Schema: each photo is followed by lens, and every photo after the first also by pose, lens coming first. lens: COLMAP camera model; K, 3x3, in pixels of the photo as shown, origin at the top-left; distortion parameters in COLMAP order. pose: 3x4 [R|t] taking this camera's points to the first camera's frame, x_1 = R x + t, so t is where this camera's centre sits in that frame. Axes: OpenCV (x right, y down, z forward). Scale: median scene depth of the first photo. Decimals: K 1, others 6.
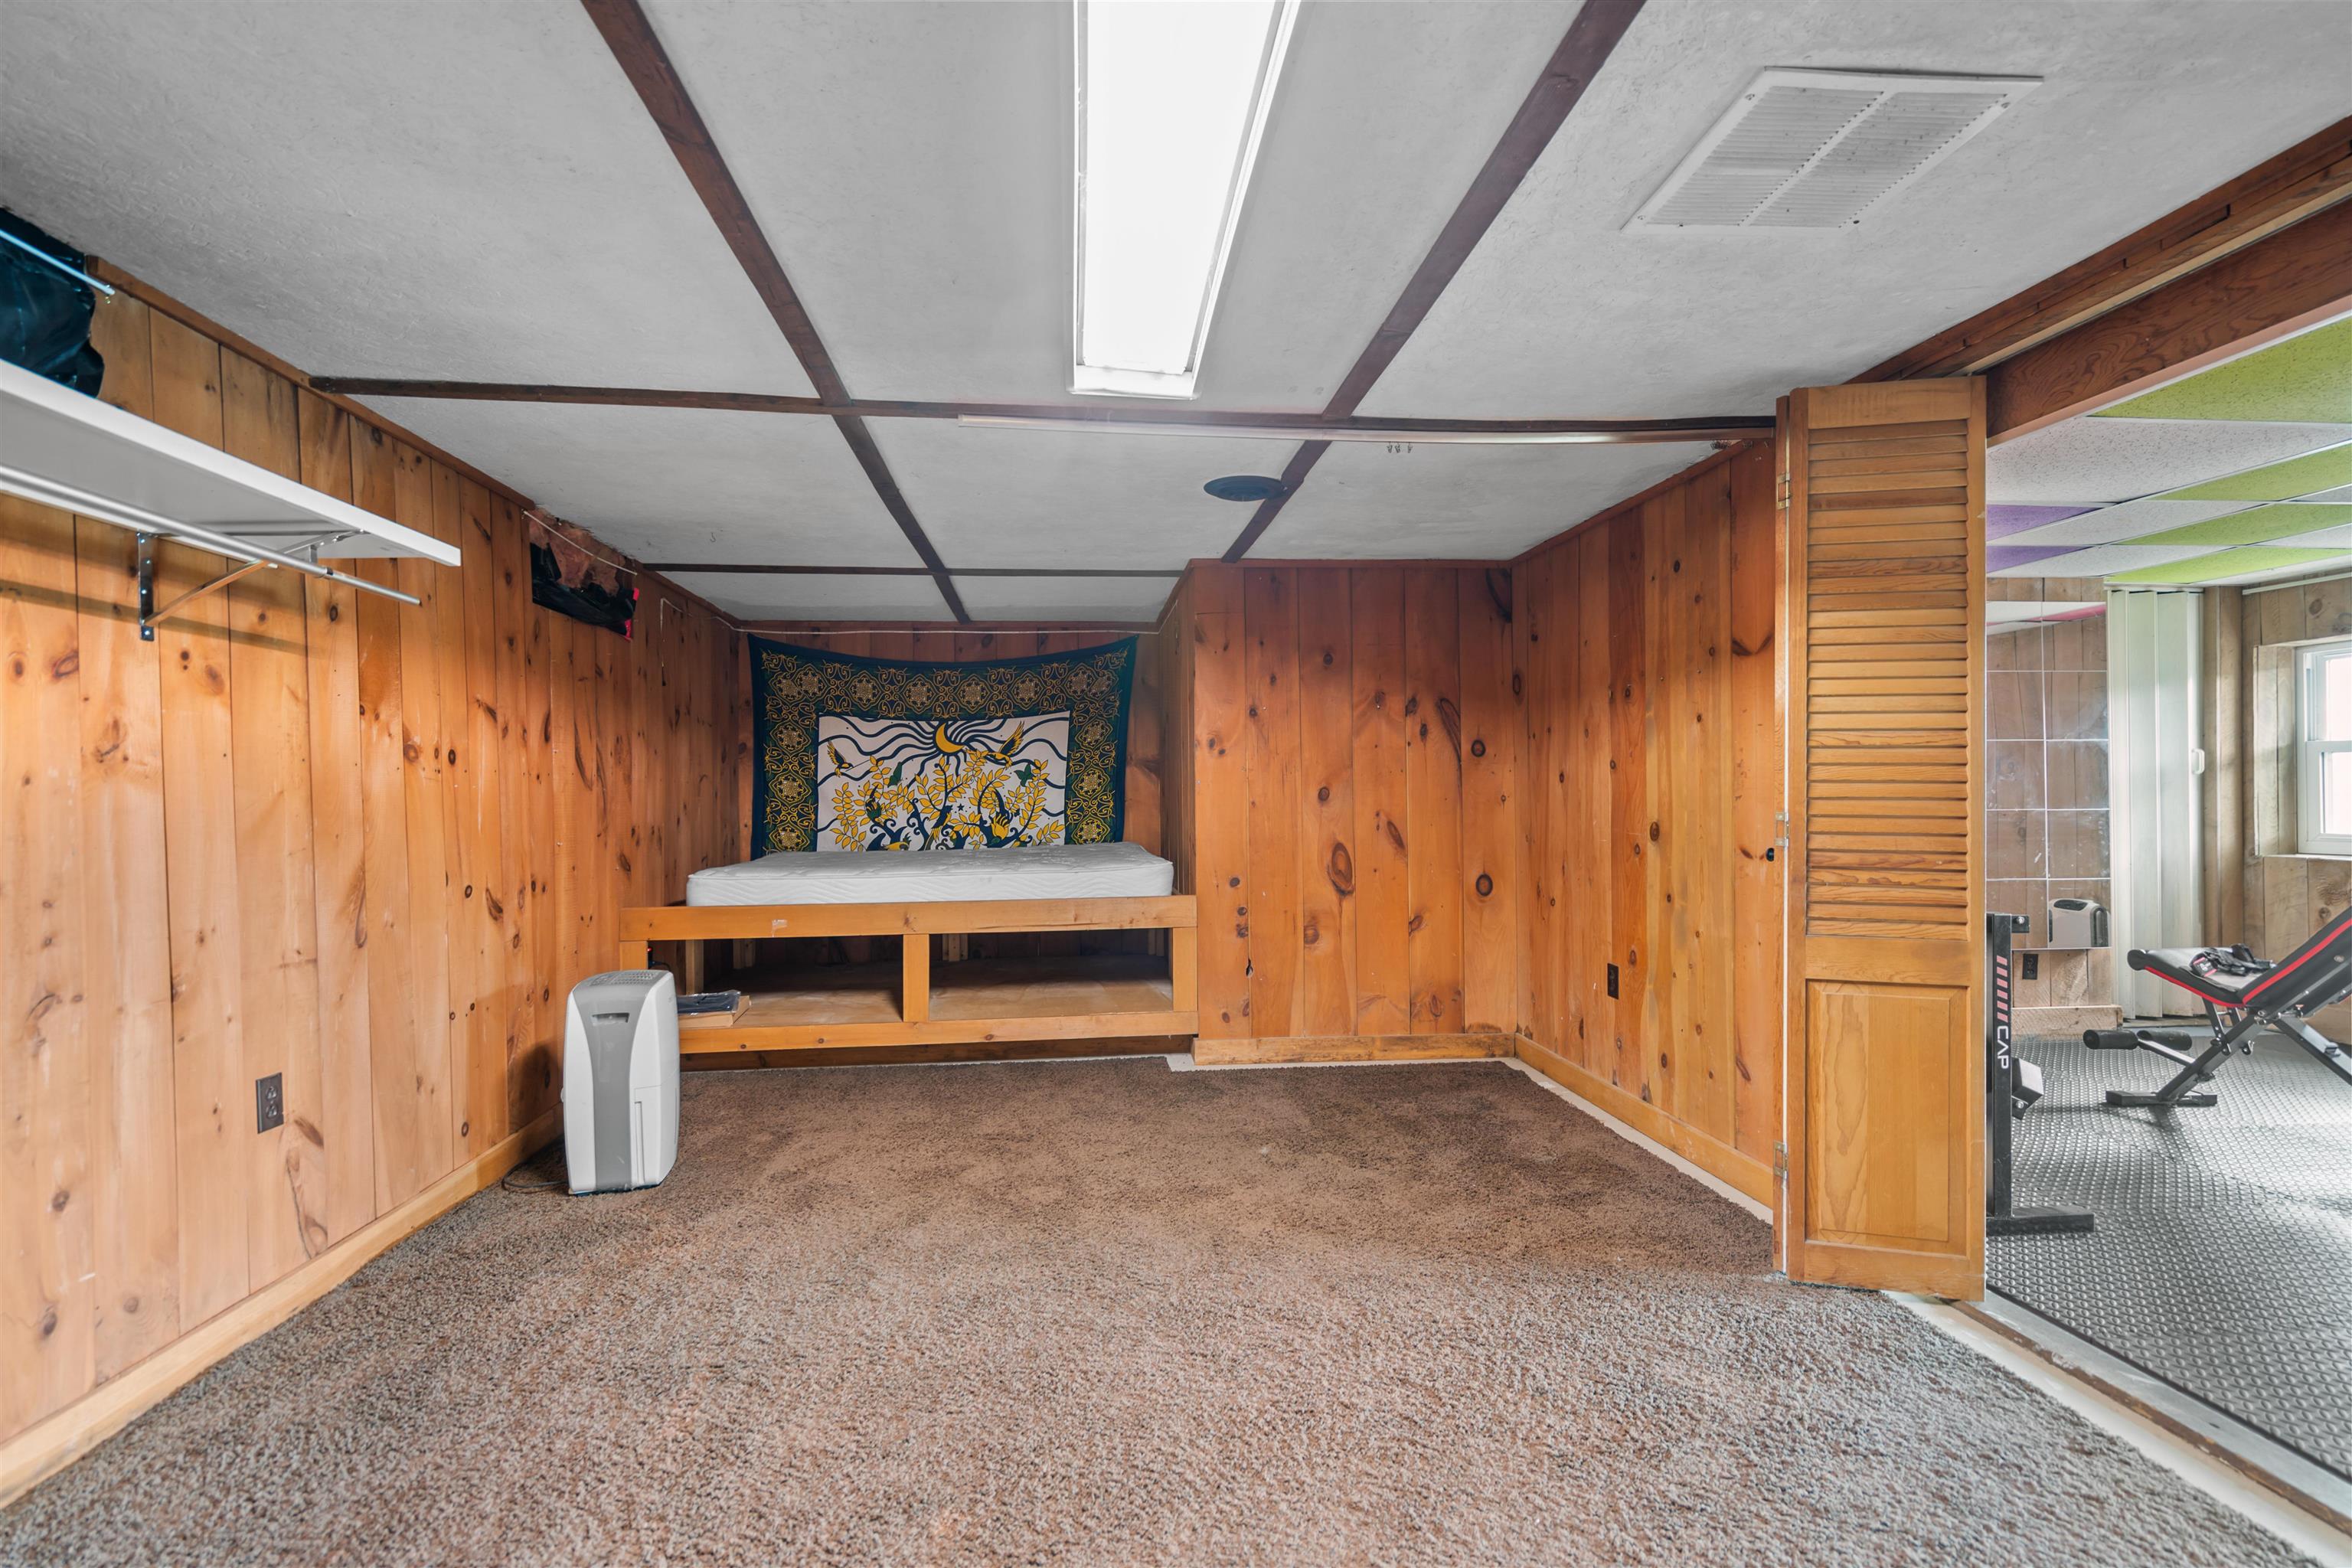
lens RADIAL K [[1100.0, 0, 1181.3], [0, 1100.0, 798.4], [0, 0, 1]] dist [-0.002094, 0.002167]
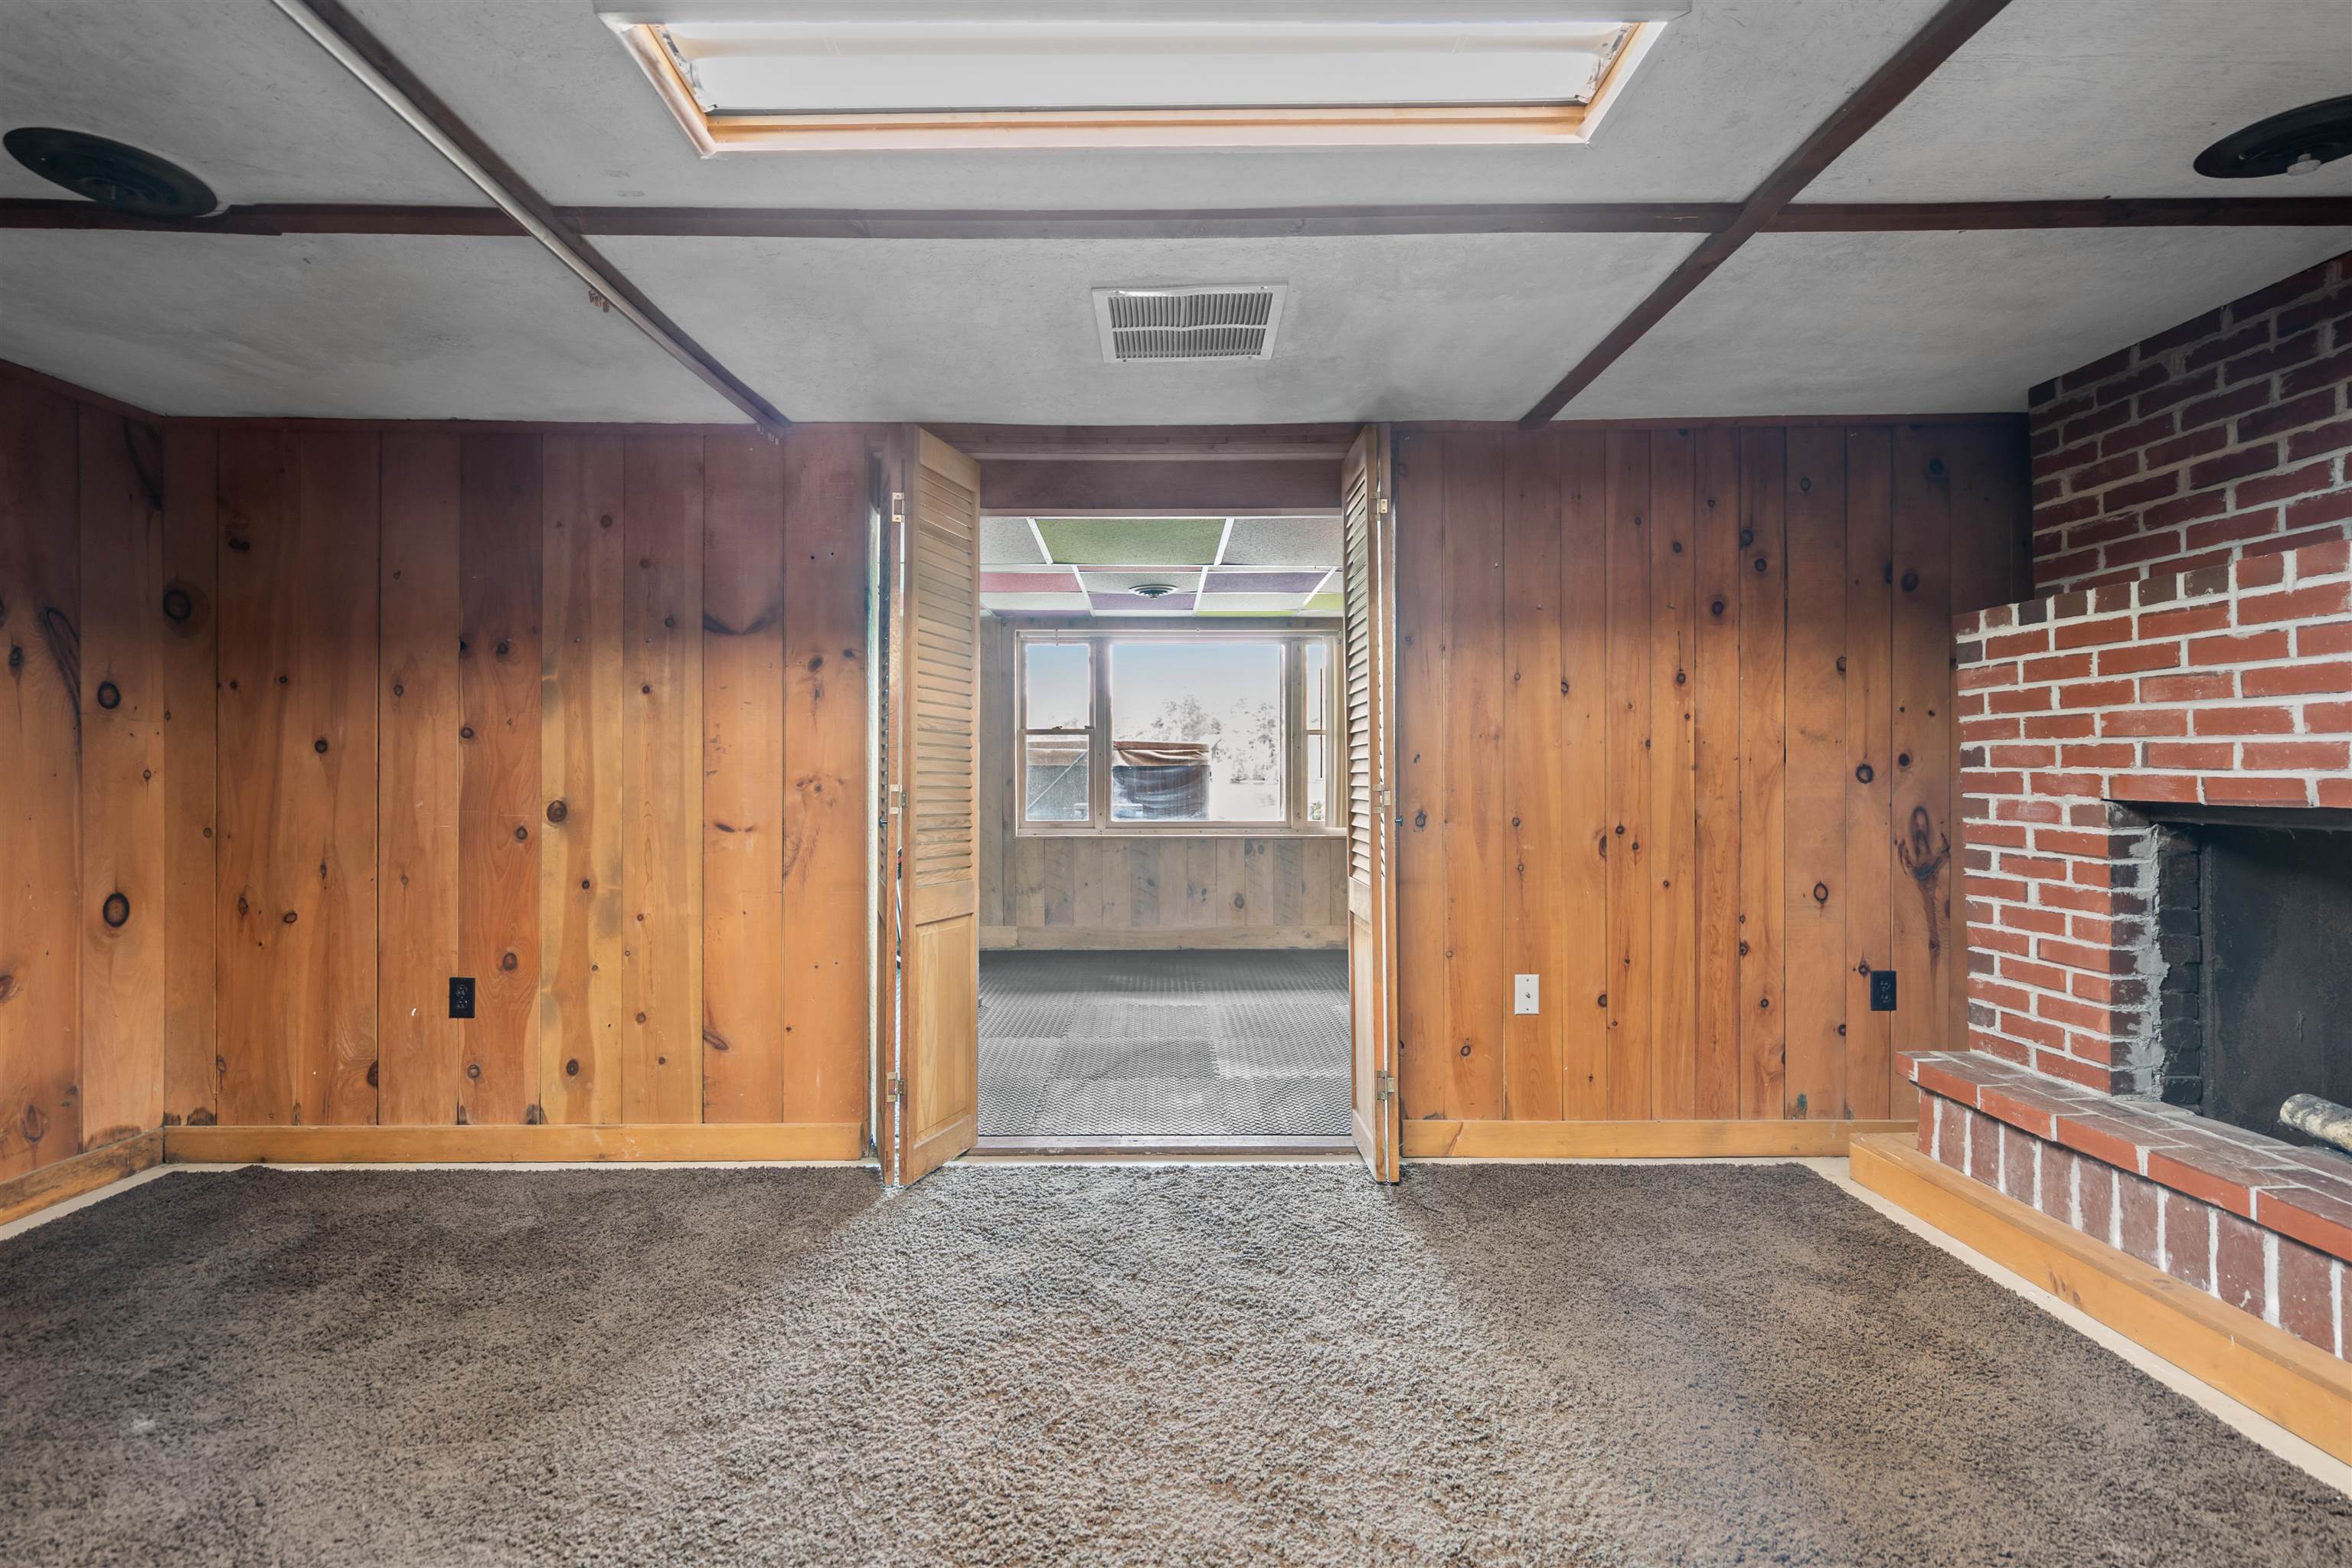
lens RADIAL K [[1100.0, 0, 1173.0], [0, 1100.0, 773.9], [0, 0, 1]] dist [-0.002094, 0.002167]
pose [[0.069505, 0.006220, 0.997562, -0.416528], [0.002245, 0.999977, -0.006392, 0.006817], [-0.997579, 0.002684, 0.069490, 0.449075]]
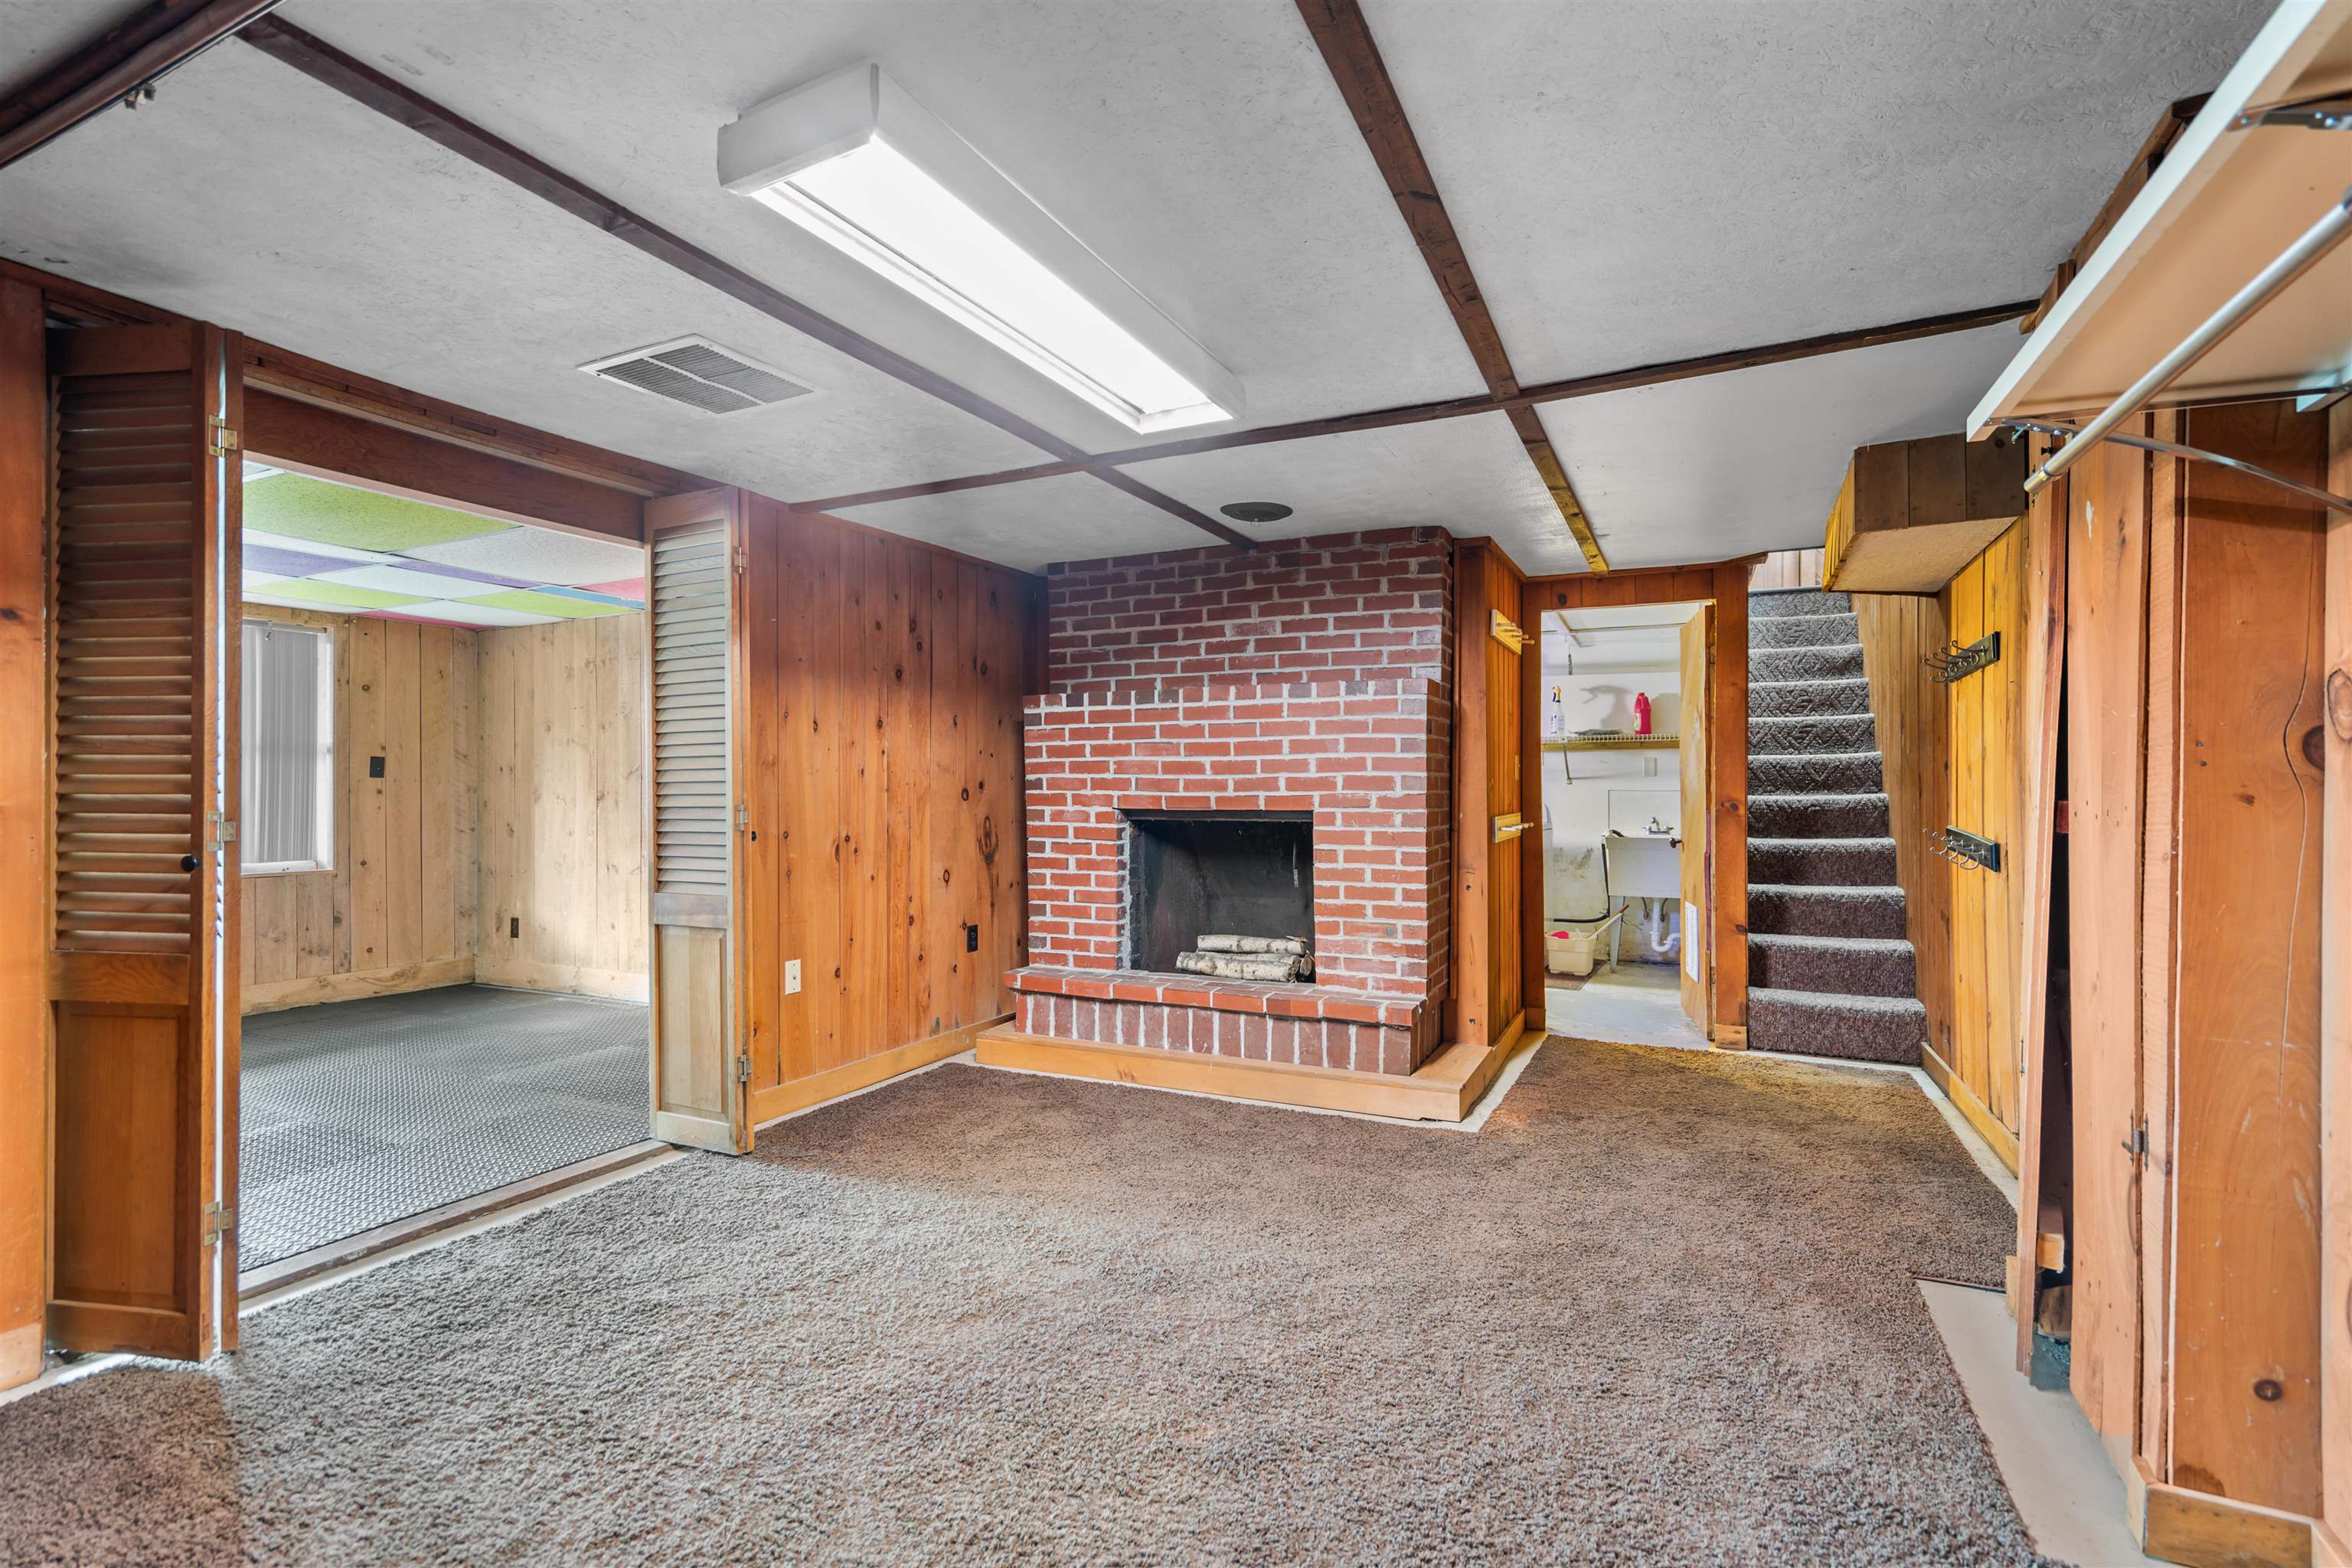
lens RADIAL K [[1100.0, 0, 1155.1], [0, 1100.0, 790.9], [0, 0, 1]] dist [-0.002094, 0.002167]
pose [[-0.859690, 0.010093, 0.510717, -0.367423], [0.009853, 0.999946, -0.003177, 0.004453], [-0.510722, 0.002301, -0.859743, 0.968656]]
